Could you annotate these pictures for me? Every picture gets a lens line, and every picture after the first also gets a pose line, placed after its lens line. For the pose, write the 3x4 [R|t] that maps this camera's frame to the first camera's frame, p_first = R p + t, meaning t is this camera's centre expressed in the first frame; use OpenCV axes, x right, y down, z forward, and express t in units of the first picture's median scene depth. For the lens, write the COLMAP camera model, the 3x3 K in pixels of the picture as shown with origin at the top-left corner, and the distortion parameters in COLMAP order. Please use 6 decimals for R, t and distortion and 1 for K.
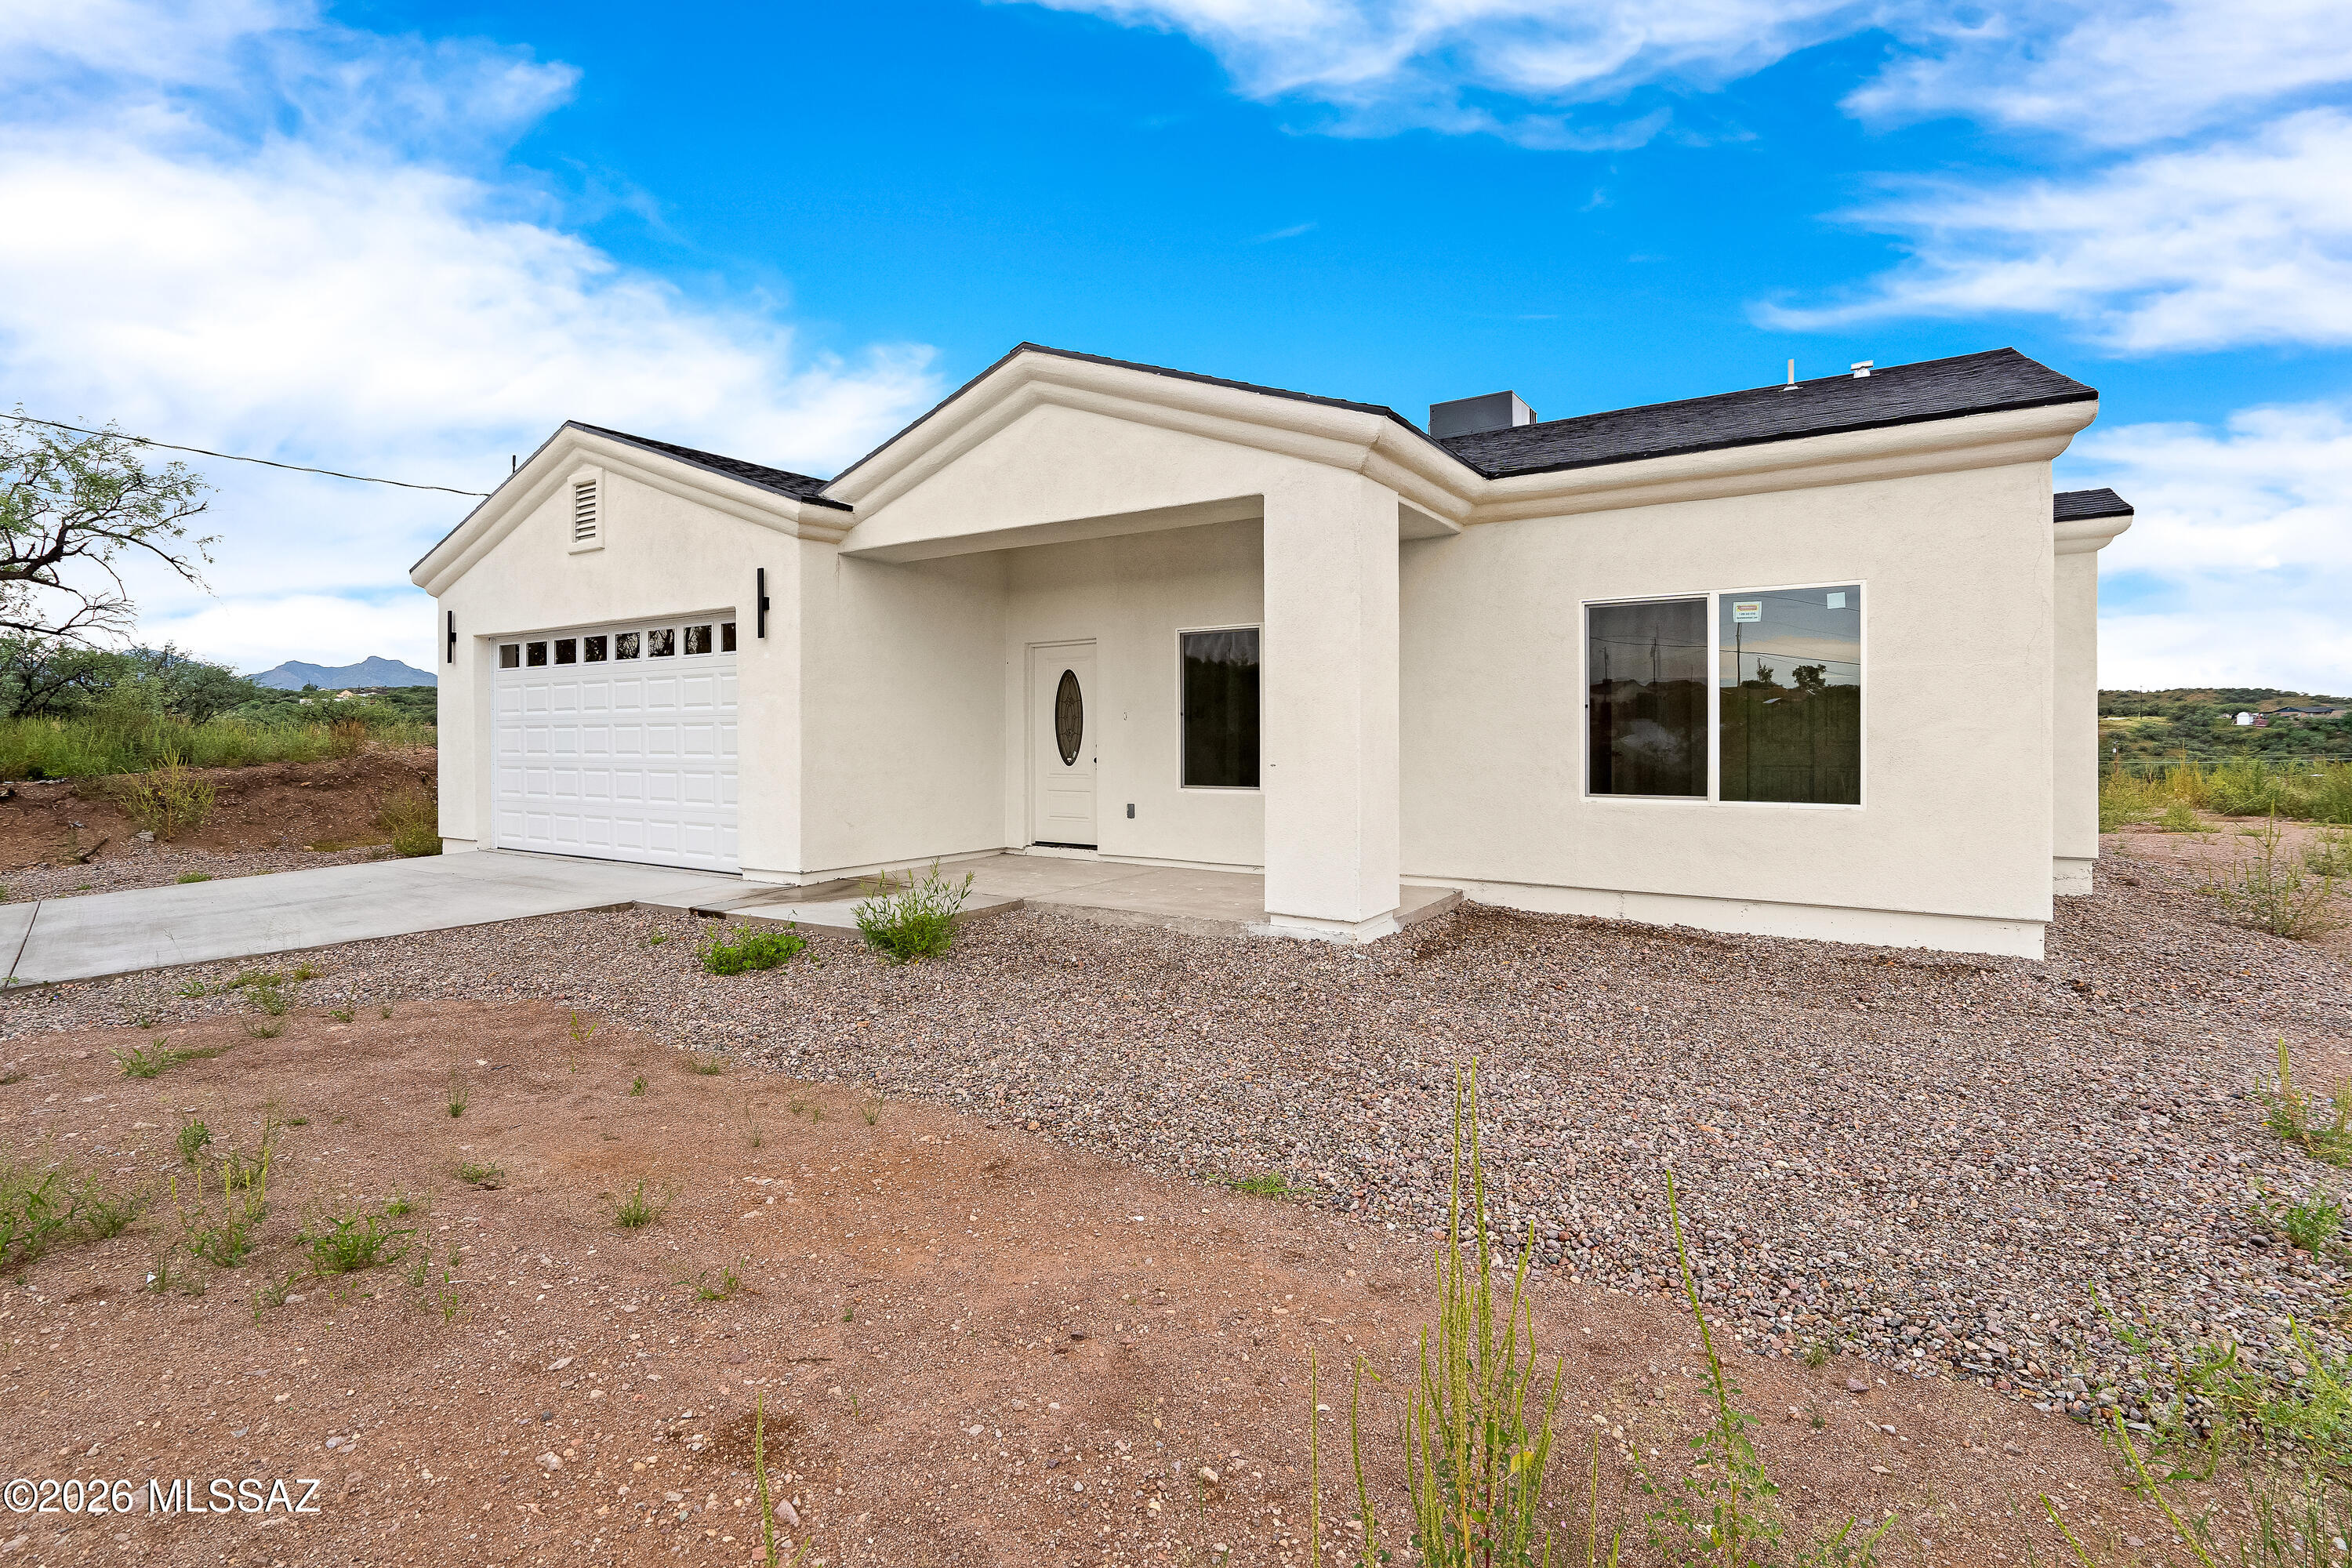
lens RADIAL K [[1075.4, 0, 1176.8], [0, 1075.4, 792.0], [0, 0, 1]] dist [-0.000393, 0.000121]
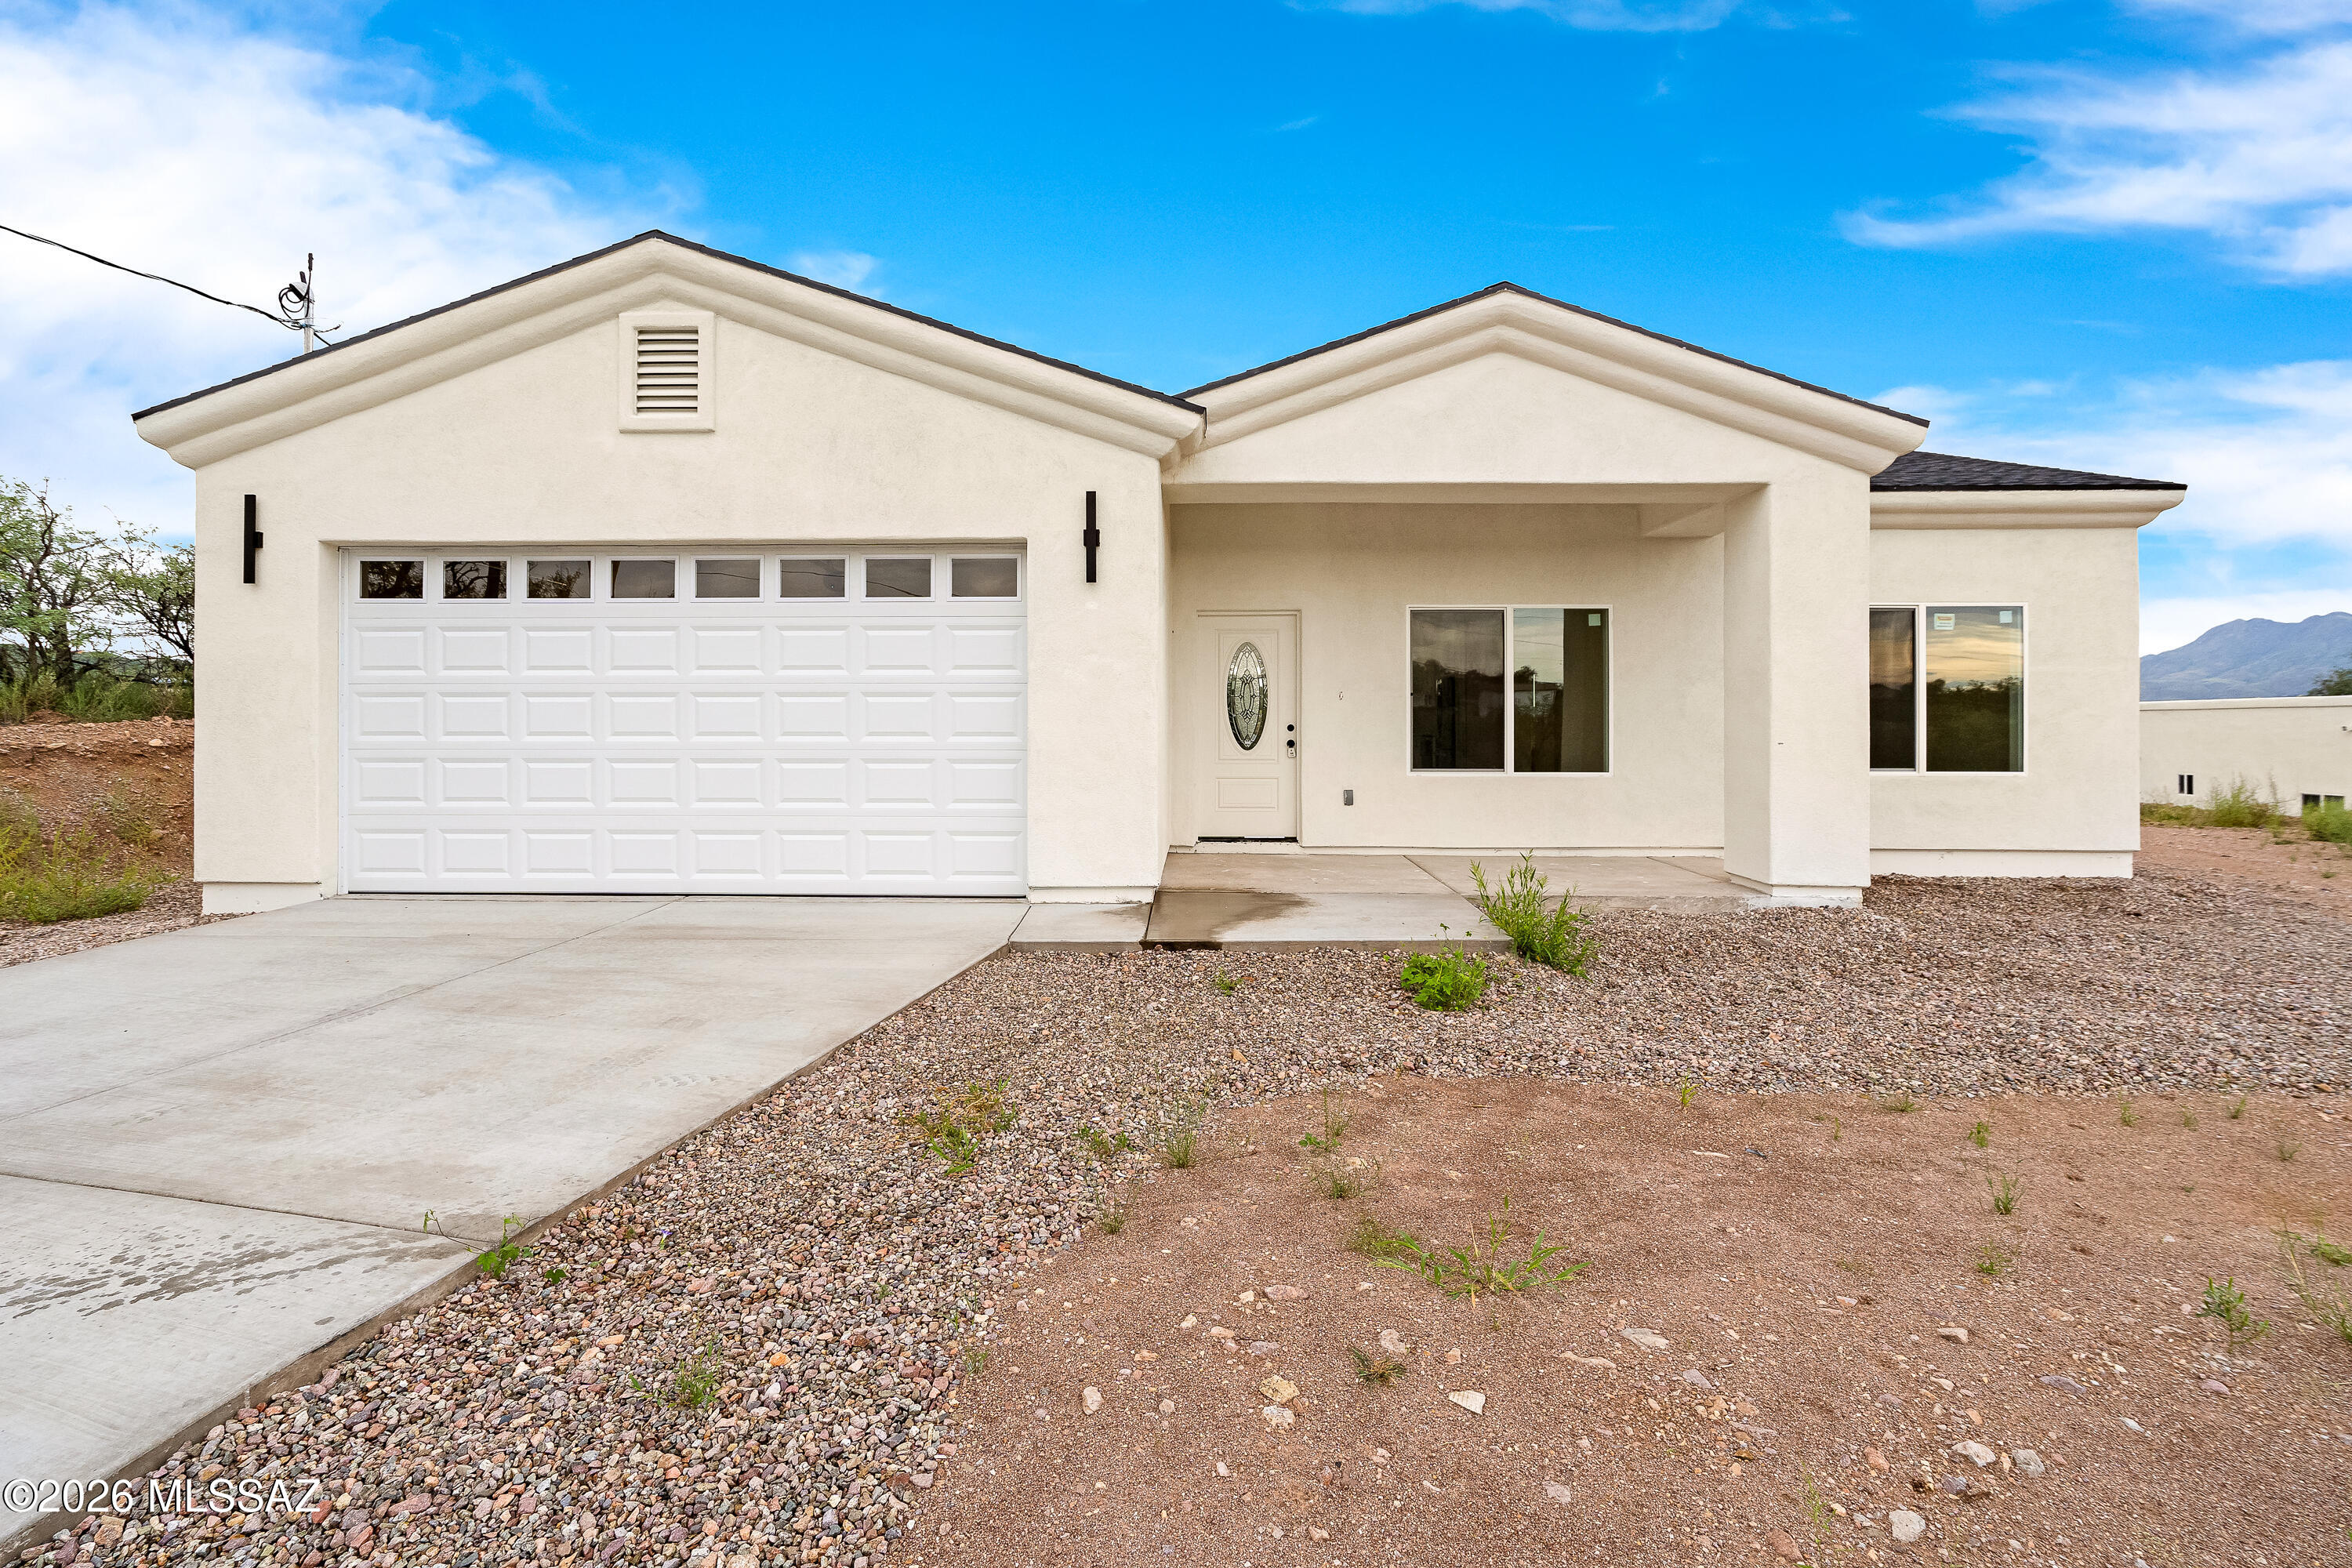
lens RADIAL K [[1098.1, 0, 1200.3], [0, 1098.1, 787.6], [0, 0, 1]] dist [-0.003050, 0.000050]
pose [[0.852806, -0.025853, 0.521587, -0.843695], [0.021845, 0.999666, 0.013832, -0.008829], [-0.521770, -0.000402, 0.853086, 0.337574]]
